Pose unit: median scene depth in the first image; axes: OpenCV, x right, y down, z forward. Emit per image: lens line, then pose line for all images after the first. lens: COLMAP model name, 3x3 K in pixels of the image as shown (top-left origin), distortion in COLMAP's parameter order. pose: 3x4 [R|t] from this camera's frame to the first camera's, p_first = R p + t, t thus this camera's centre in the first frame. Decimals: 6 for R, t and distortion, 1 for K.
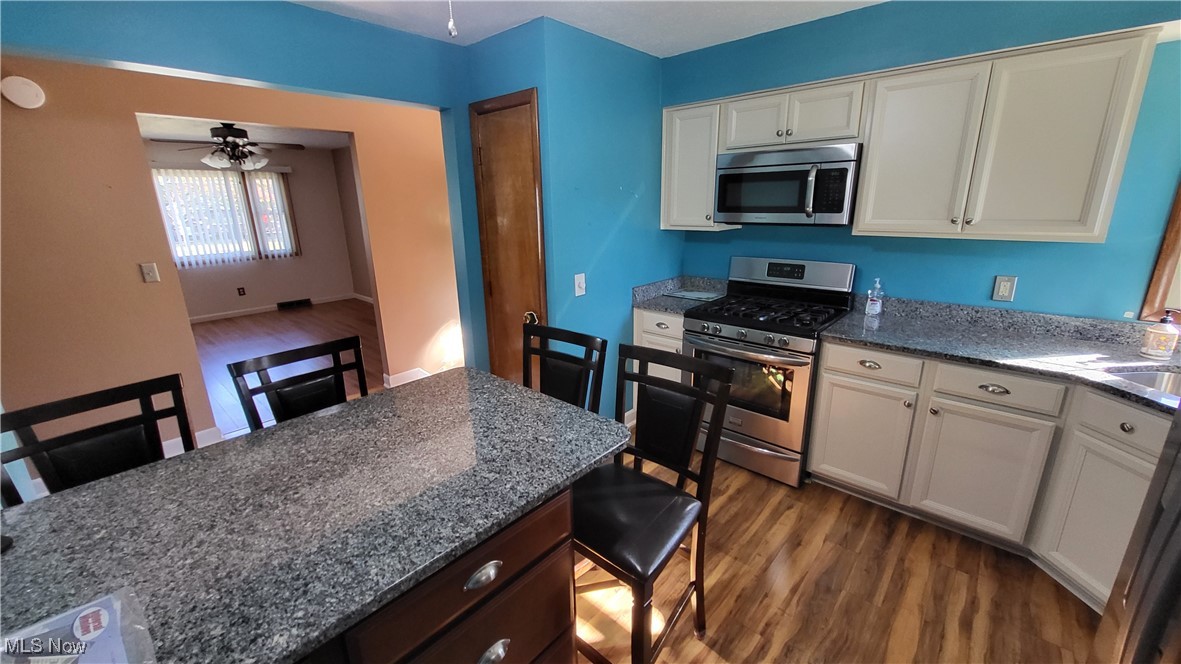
lens RADIAL K [[463.6, 0, 590.5], [0, 463.6, 332.0], [0, 0, 1]] dist [-0.001025, 0.000454]
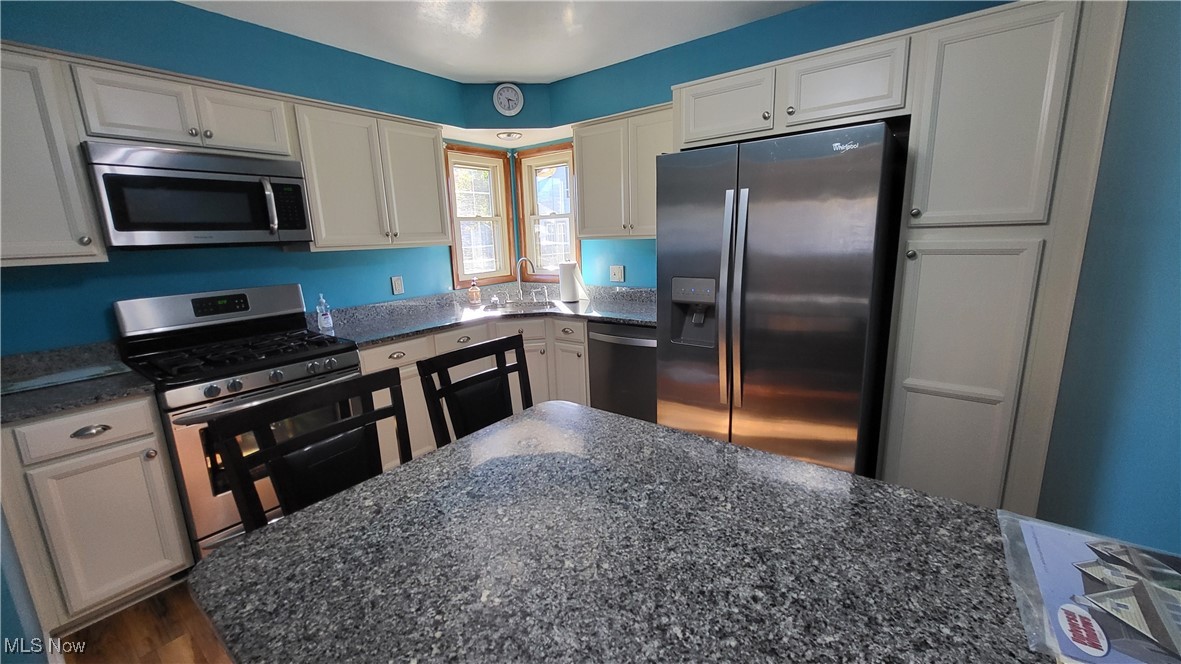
lens RADIAL K [[463.4, 0, 590.5], [0, 463.4, 332.0], [0, 0, 1]] dist [-0.000839, -0.000421]
pose [[-0.092730, -0.185498, 0.978260, -1.279602], [0.306512, 0.929463, 0.205299, -0.167113], [-0.947339, 0.318886, -0.029331, 1.260464]]
